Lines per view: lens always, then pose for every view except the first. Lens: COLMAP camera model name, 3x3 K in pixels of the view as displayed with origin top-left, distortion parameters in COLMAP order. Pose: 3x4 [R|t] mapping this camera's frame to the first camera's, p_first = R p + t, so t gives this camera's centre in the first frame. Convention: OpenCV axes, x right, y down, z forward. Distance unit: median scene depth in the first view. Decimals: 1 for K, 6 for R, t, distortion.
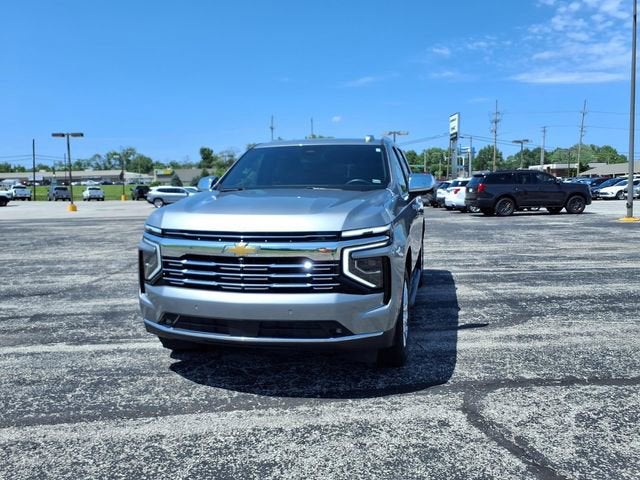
lens RADIAL K [[511.9, 0, 313.0], [0, 511.9, 253.2], [0, 0, 1]] dist [0.011716, -0.022996]
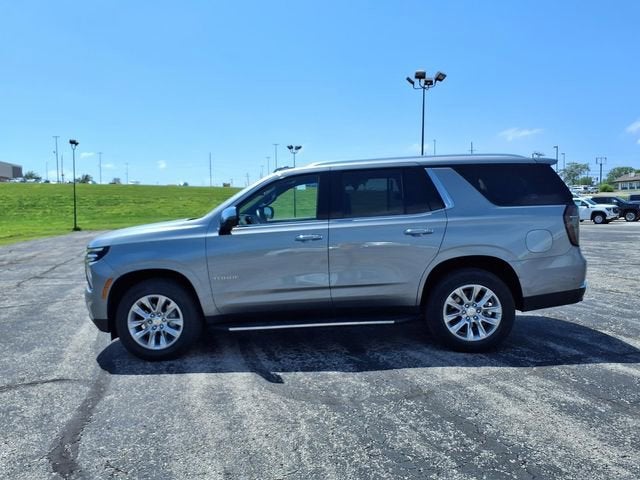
lens RADIAL K [[511.9, 0, 320.1], [0, 511.9, 257.3], [0, 0, 1]] dist [0.011716, -0.022996]
pose [[0.207885, 0.099575, -0.973072, 1.643352], [-0.096423, 0.992046, 0.080917, -0.198396], [0.973389, 0.077006, 0.215832, 1.249807]]
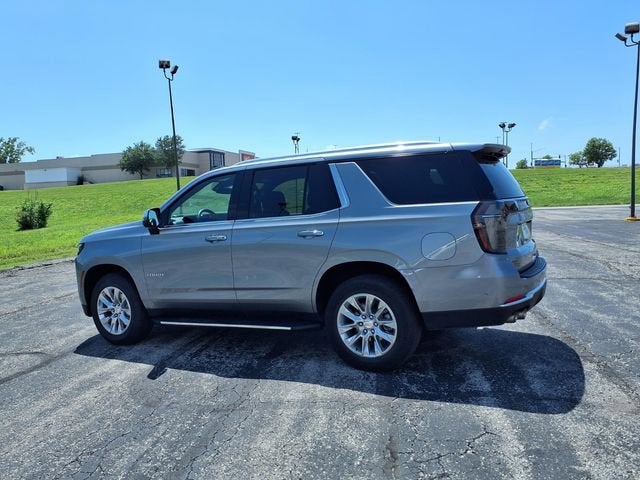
lens RADIAL K [[511.9, 0, 321.1], [0, 511.9, 250.8], [0, 0, 1]] dist [0.011716, -0.022996]
pose [[-0.229186, 0.116651, -0.966368, 1.575478], [-0.065670, 0.988678, 0.134918, -0.309382], [0.971165, 0.094383, -0.218931, 2.090633]]
